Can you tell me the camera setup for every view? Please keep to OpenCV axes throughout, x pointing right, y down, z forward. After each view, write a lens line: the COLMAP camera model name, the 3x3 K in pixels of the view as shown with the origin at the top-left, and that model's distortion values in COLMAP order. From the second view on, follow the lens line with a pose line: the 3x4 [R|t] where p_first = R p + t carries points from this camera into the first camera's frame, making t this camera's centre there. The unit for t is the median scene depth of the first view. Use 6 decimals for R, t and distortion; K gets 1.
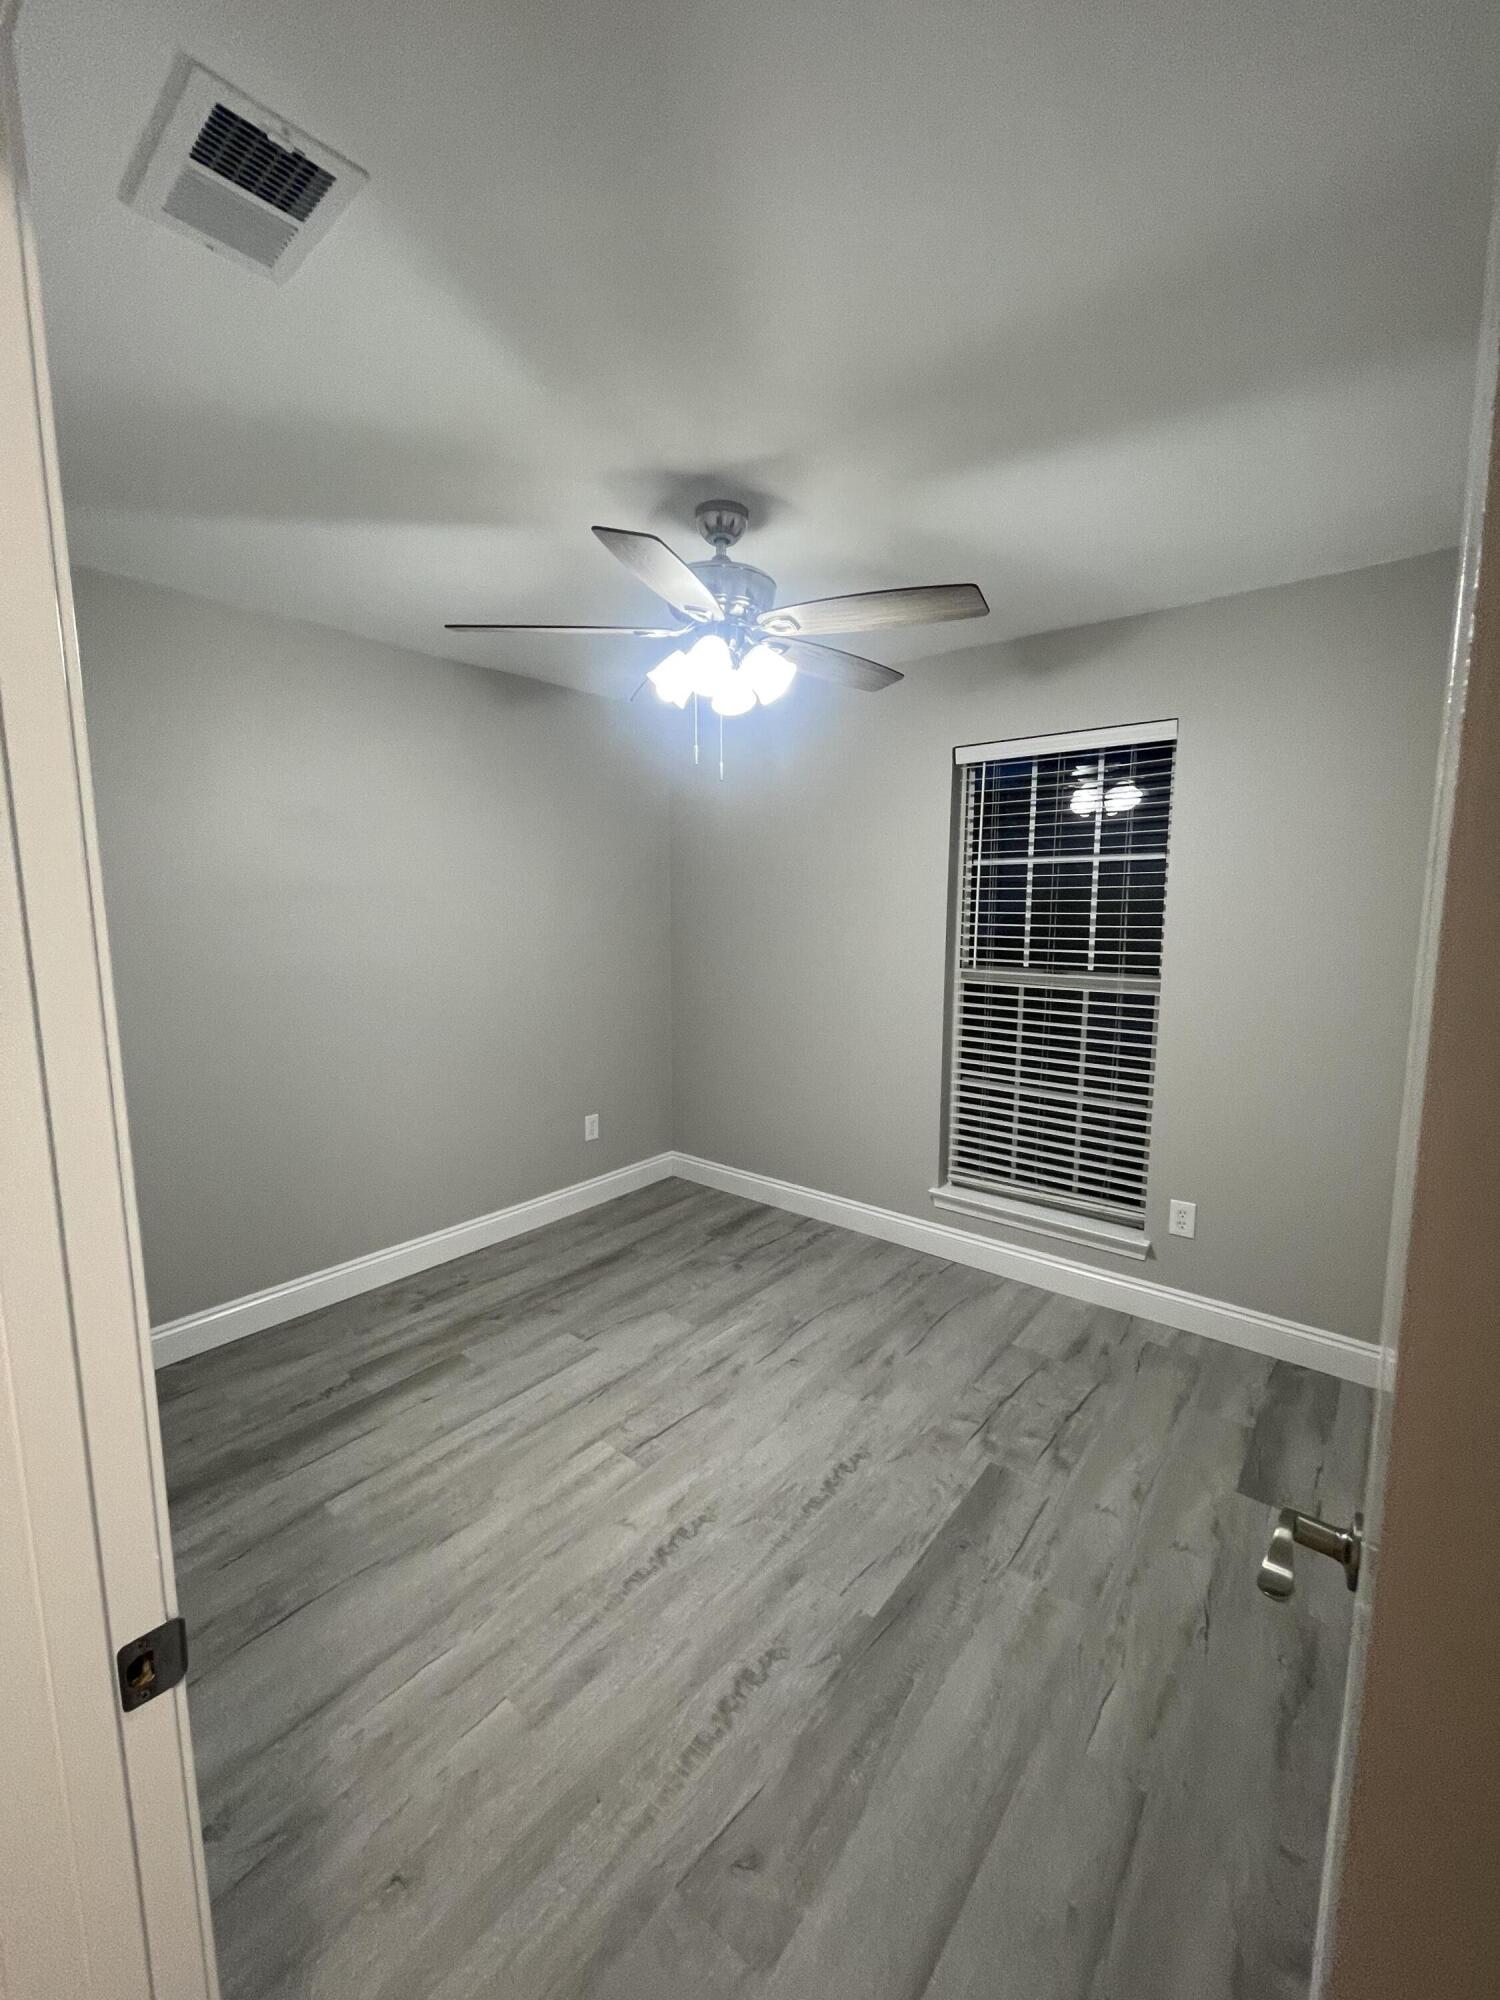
lens RADIAL K [[807.4, 0, 754.4], [0, 807.4, 998.5], [0, 0, 1]] dist [0.000520, 0.000180]
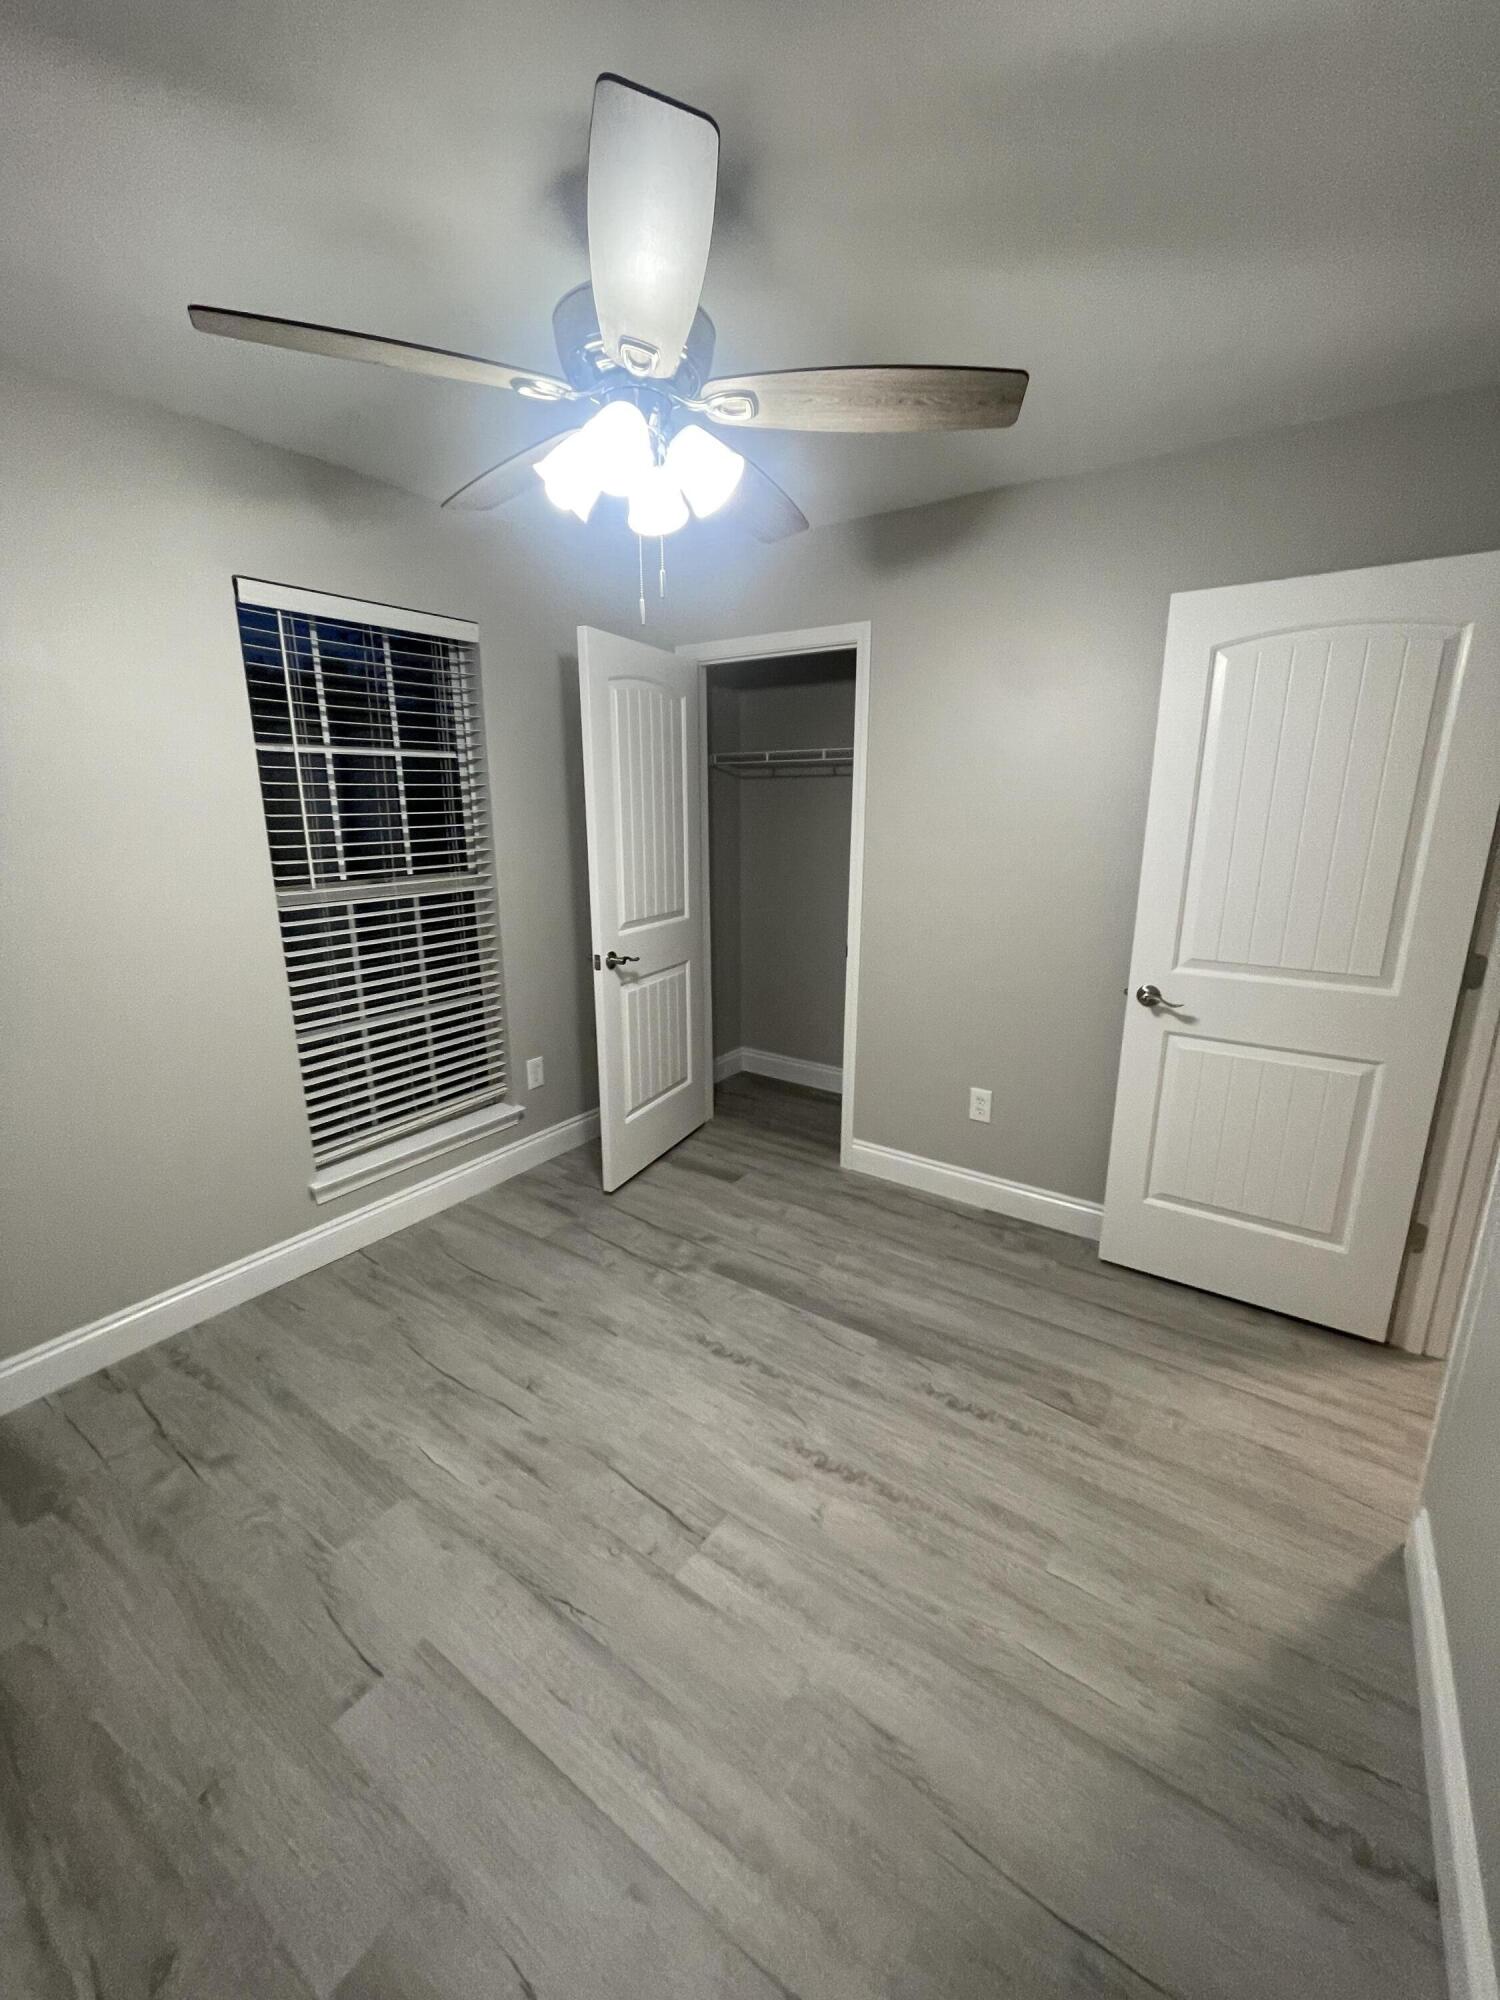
lens RADIAL K [[807.4, 0, 741.8], [0, 807.4, 1000.5], [0, 0, 1]] dist [0.000520, 0.000180]
pose [[-0.064243, -0.241279, 0.968327, -0.653473], [0.130568, 0.959958, 0.247856, -0.089562], [-0.989356, 0.142356, -0.030167, 0.771602]]
